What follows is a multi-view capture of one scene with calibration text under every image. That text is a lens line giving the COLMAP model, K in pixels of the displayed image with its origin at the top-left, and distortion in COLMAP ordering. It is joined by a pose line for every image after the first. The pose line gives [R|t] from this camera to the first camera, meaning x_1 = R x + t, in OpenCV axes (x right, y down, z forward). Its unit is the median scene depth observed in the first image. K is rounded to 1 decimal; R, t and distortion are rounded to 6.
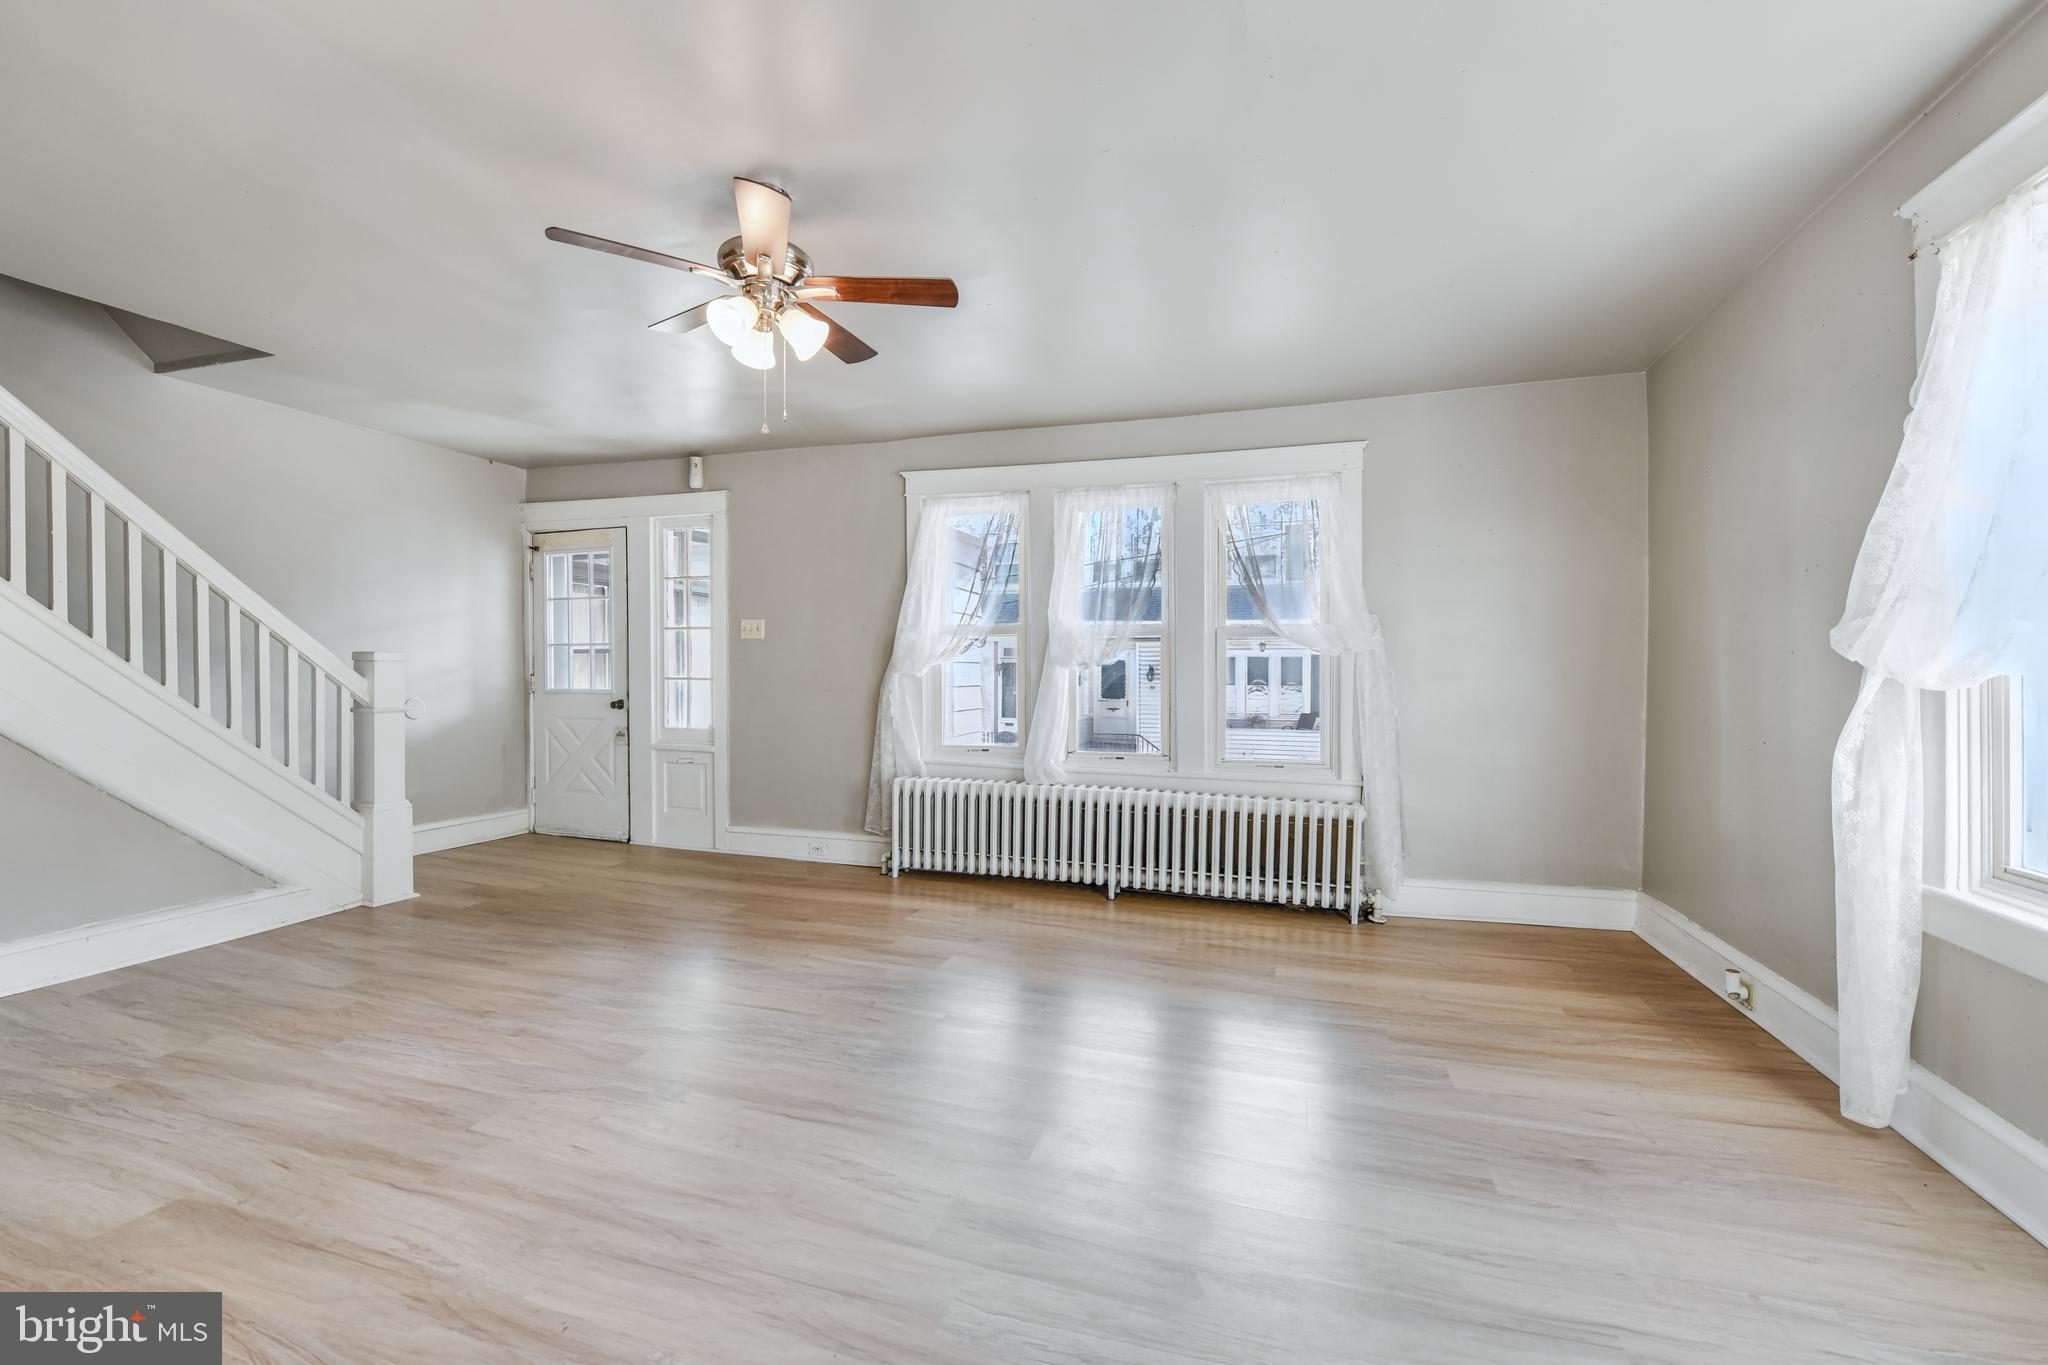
lens RADIAL K [[837.3, 0, 1035.9], [0, 837.3, 681.2], [0, 0, 1]] dist [-0.020019, 0.000204]
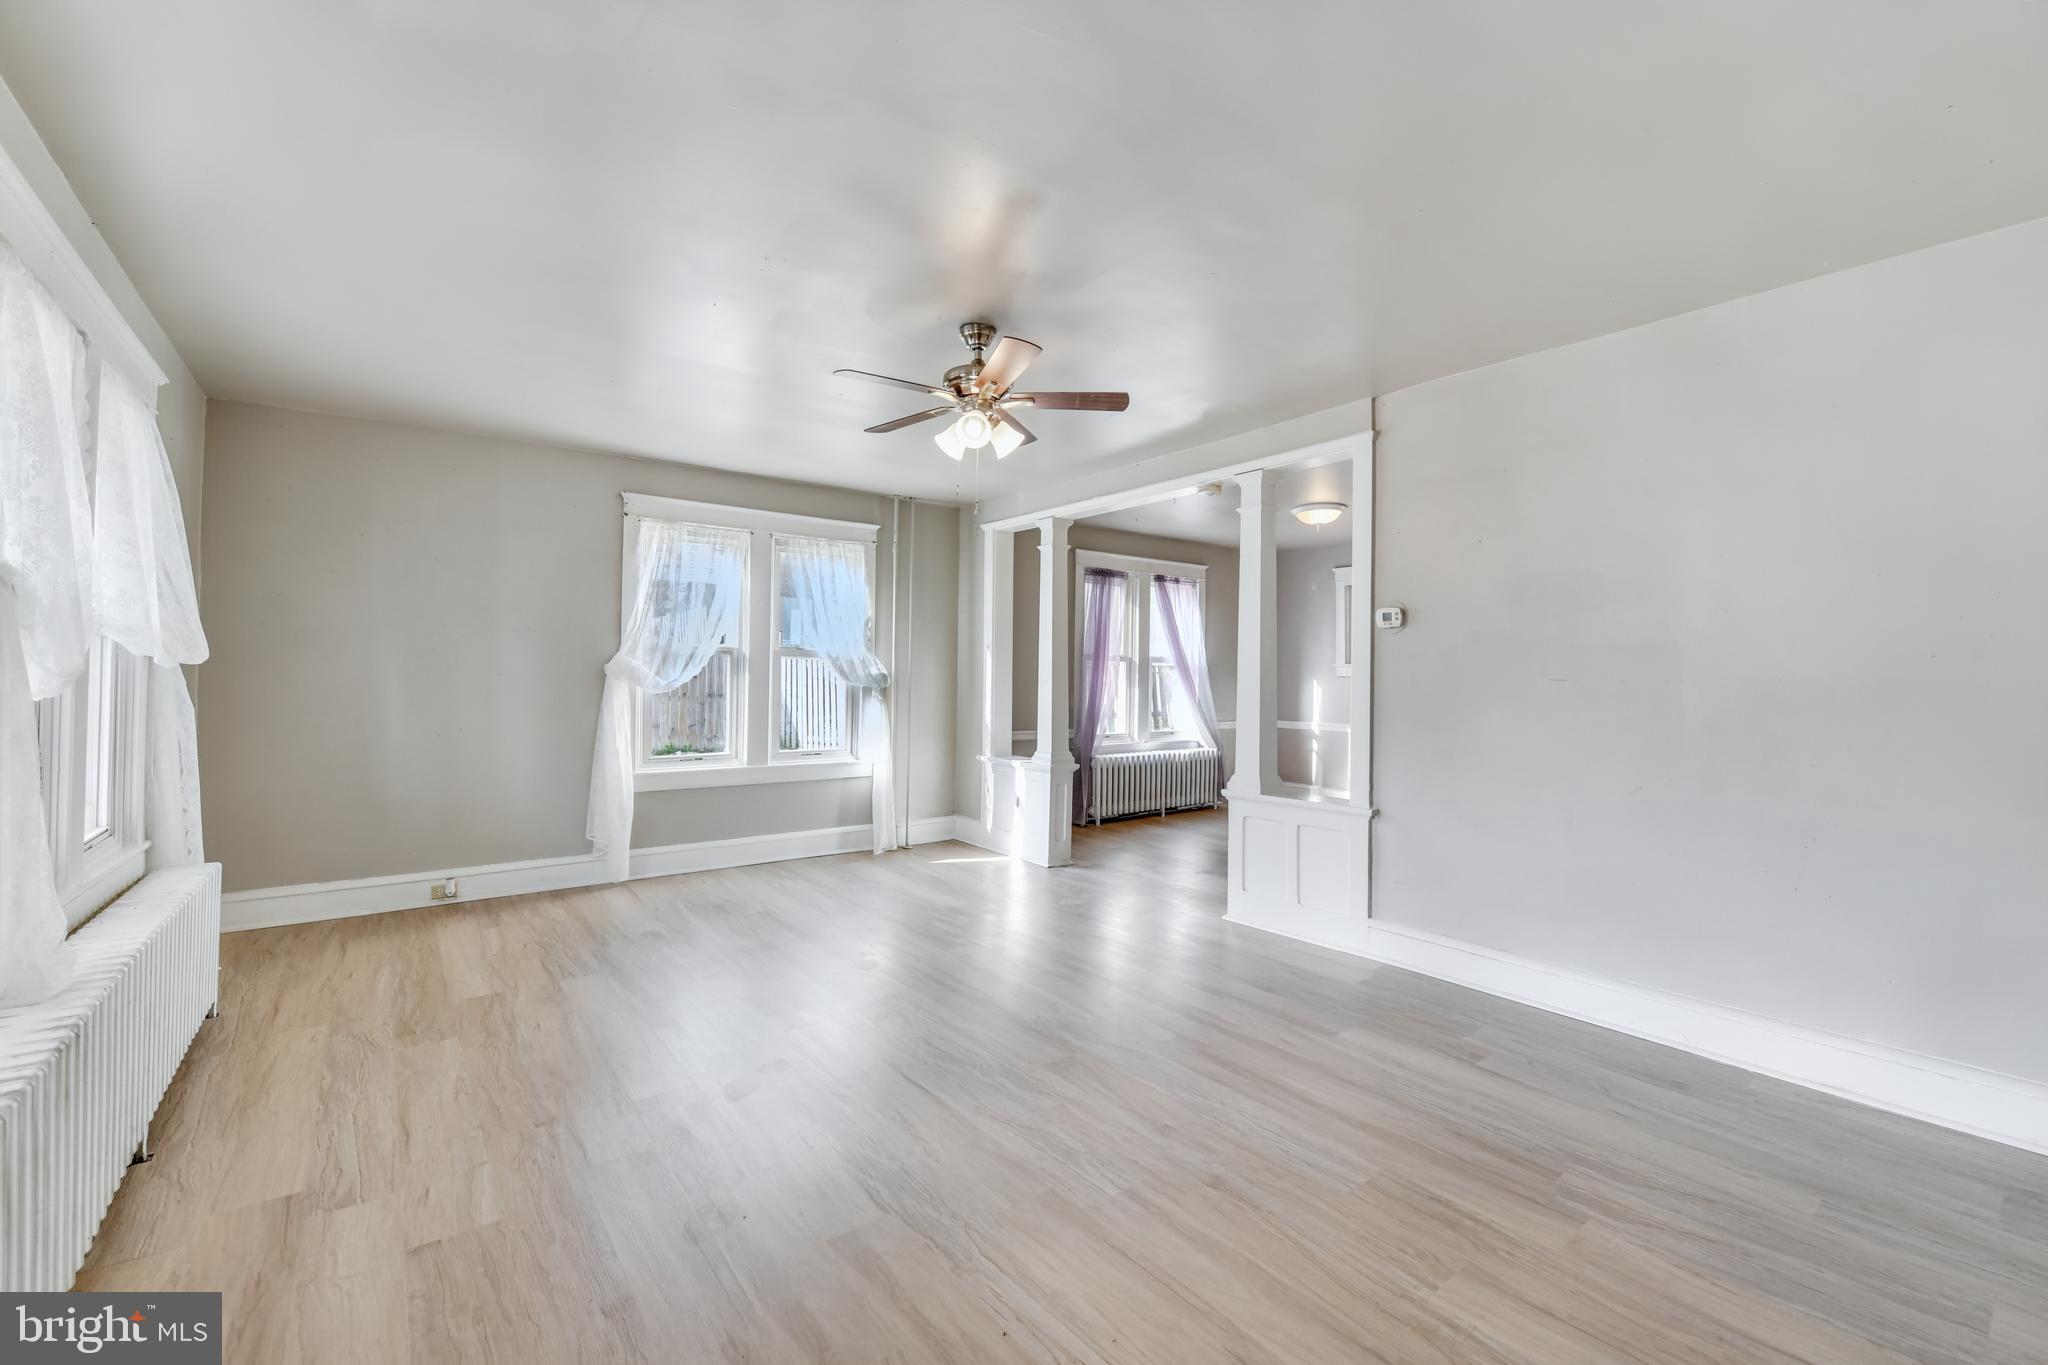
lens RADIAL K [[837.3, 0, 1025.1], [0, 837.3, 672.2], [0, 0, 1]] dist [-0.020019, 0.000204]
pose [[-0.817493, -0.009783, 0.575856, -1.355561], [-0.008122, 0.999952, 0.005457, -0.074817], [-0.575882, -0.000216, -0.817533, 2.430008]]
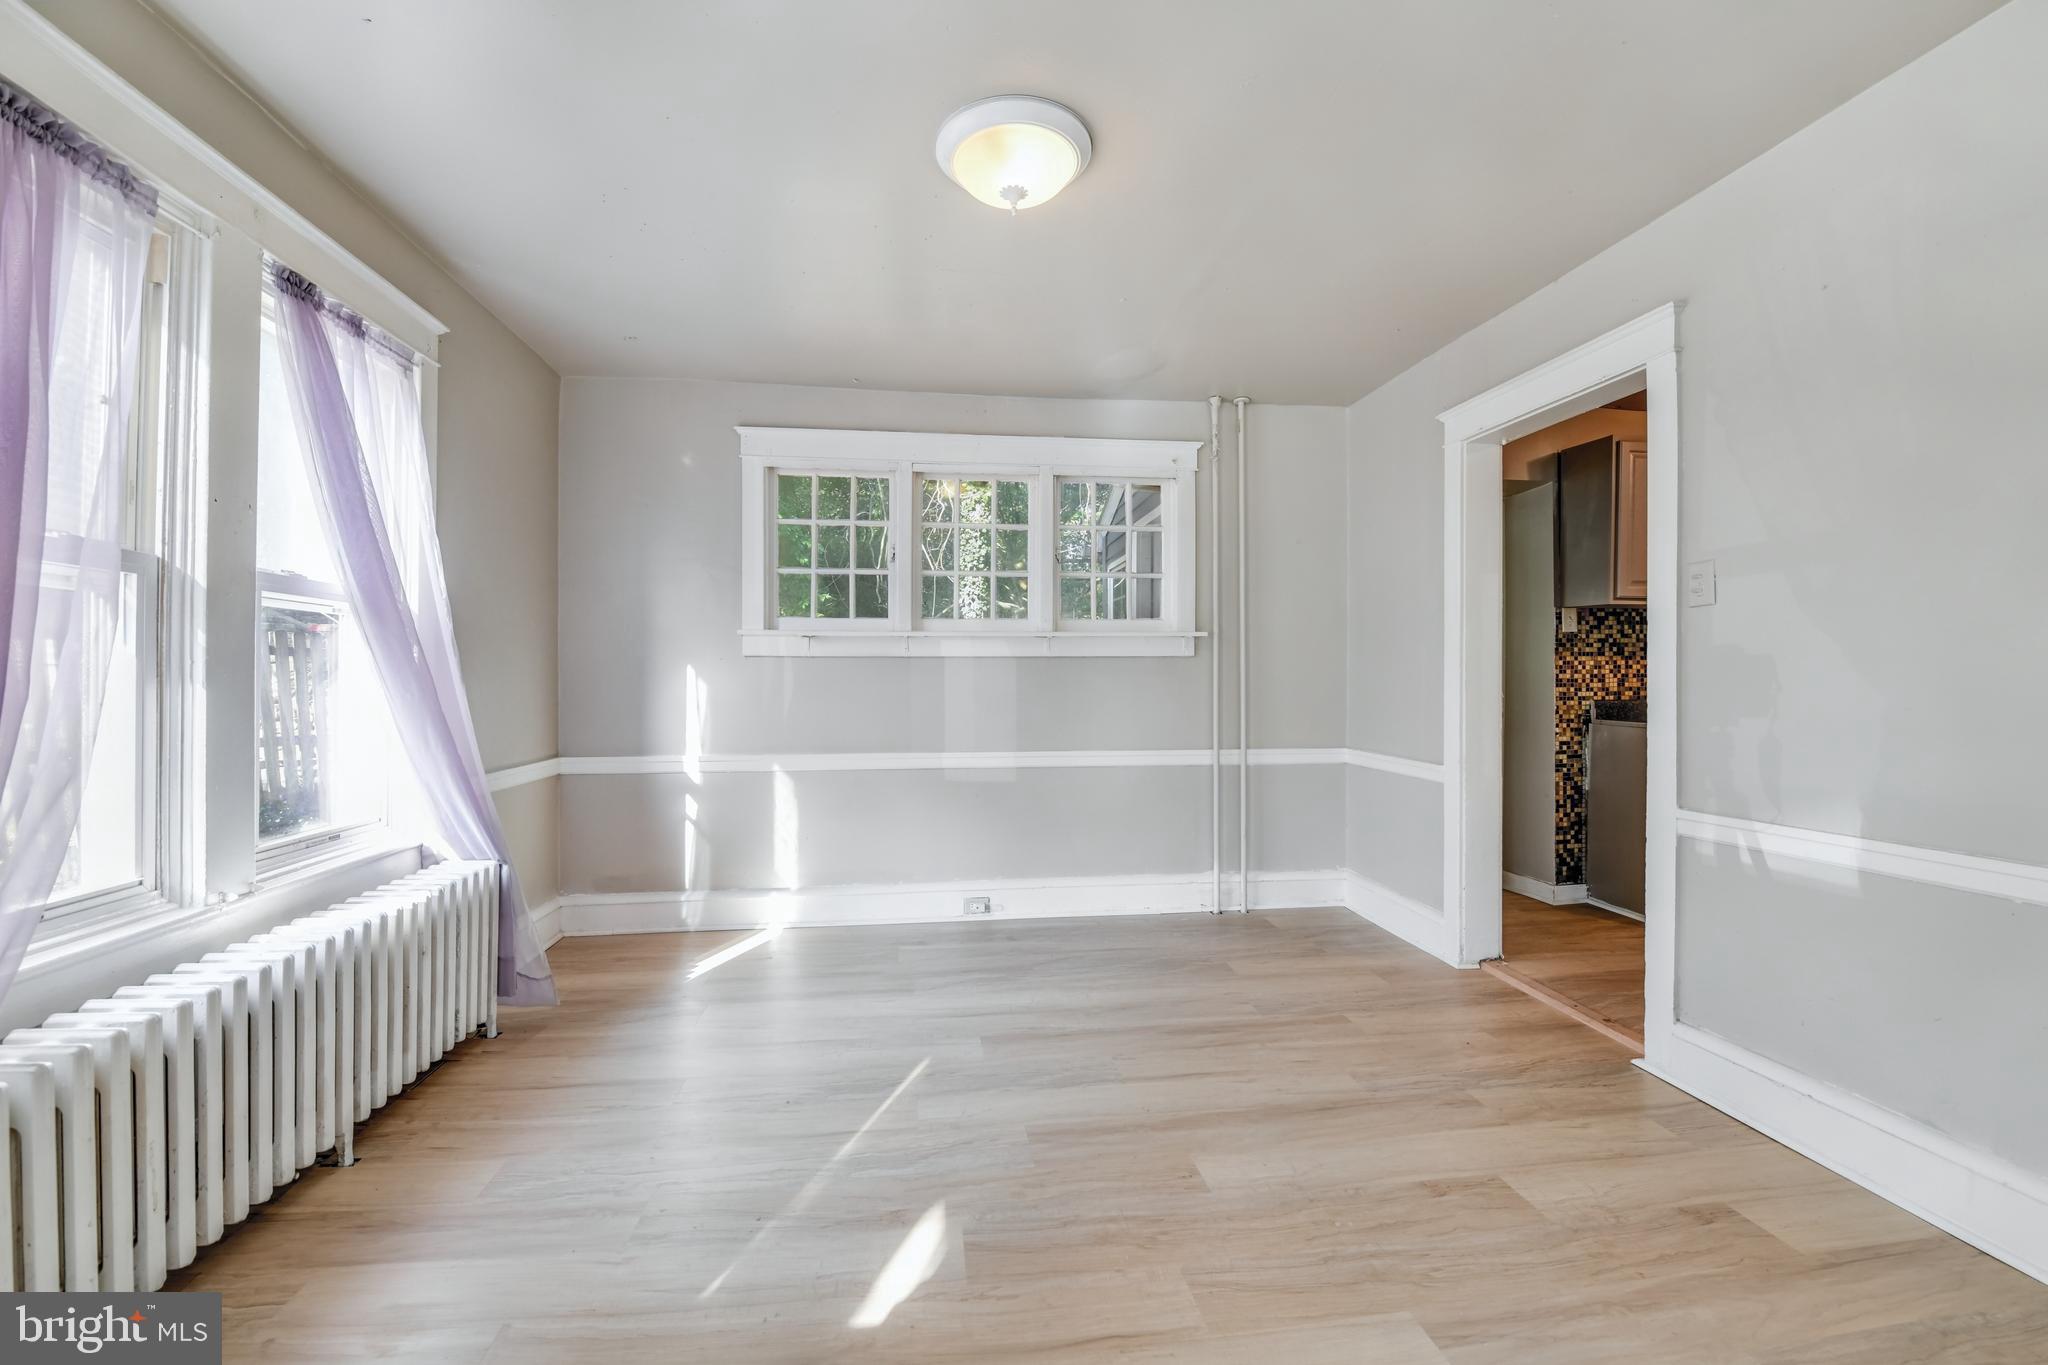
lens RADIAL K [[837.3, 0, 1032.6], [0, 837.3, 675.1], [0, 0, 1]] dist [-0.020019, 0.000204]
pose [[-0.904163, 0.000247, -0.427187, 0.001363], [-0.000491, 0.999999, 0.001617, -0.000592], [0.427186, 0.001672, -0.904162, 0.198149]]
